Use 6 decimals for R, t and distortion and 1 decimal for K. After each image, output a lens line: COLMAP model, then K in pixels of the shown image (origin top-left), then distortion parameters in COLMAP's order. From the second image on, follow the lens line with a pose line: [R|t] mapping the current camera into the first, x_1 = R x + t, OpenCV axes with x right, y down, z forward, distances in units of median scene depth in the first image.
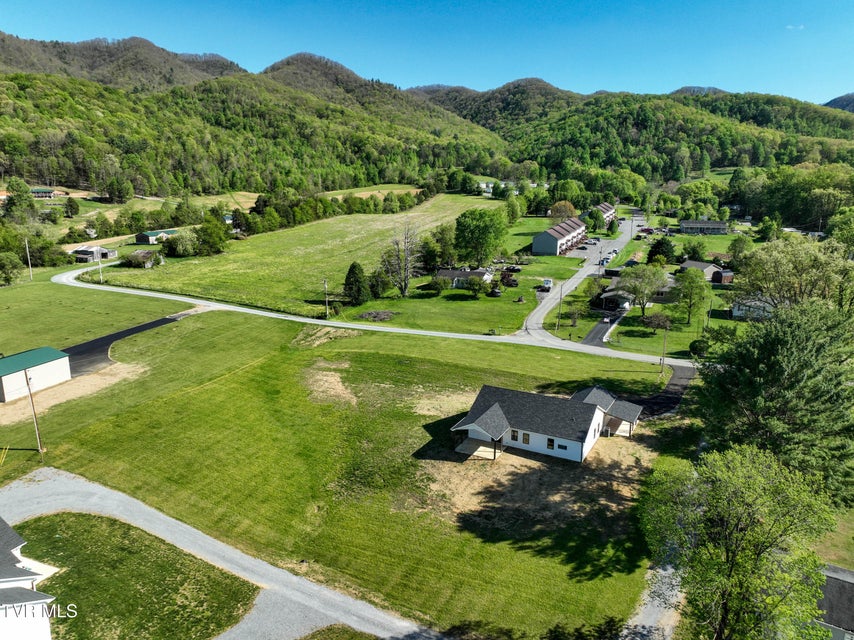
lens RADIAL K [[598.8, 0, 430.0], [0, 598.8, 317.0], [0, 0, 1]] dist [0.001273, 0.014166]
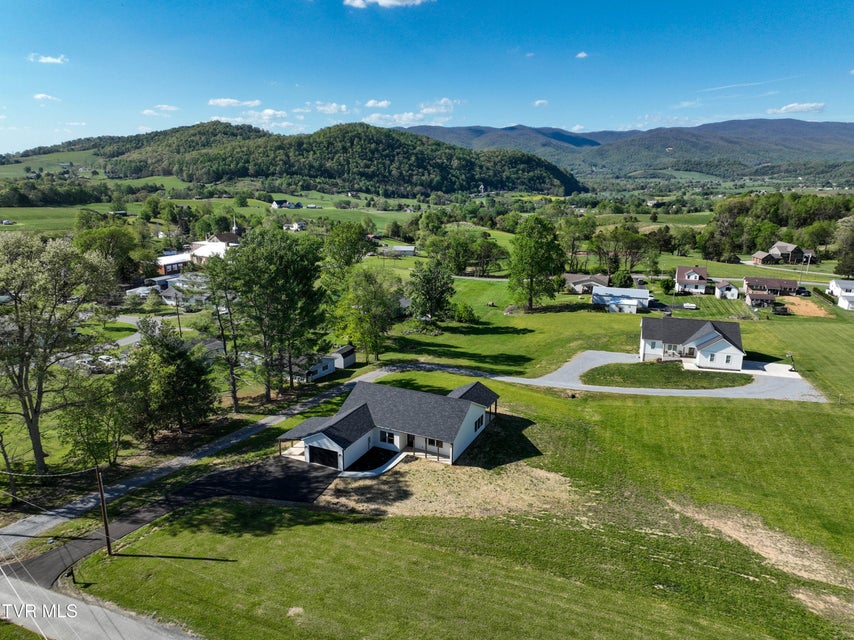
lens RADIAL K [[598.8, 0, 430.0], [0, 598.8, 317.0], [0, 0, 1]] dist [0.001273, 0.014166]
pose [[-0.998338, 0.002403, -0.057578, 0.070439], [-0.024067, 0.890449, 0.454446, -0.134130], [0.052362, 0.455076, -0.888912, 0.601411]]
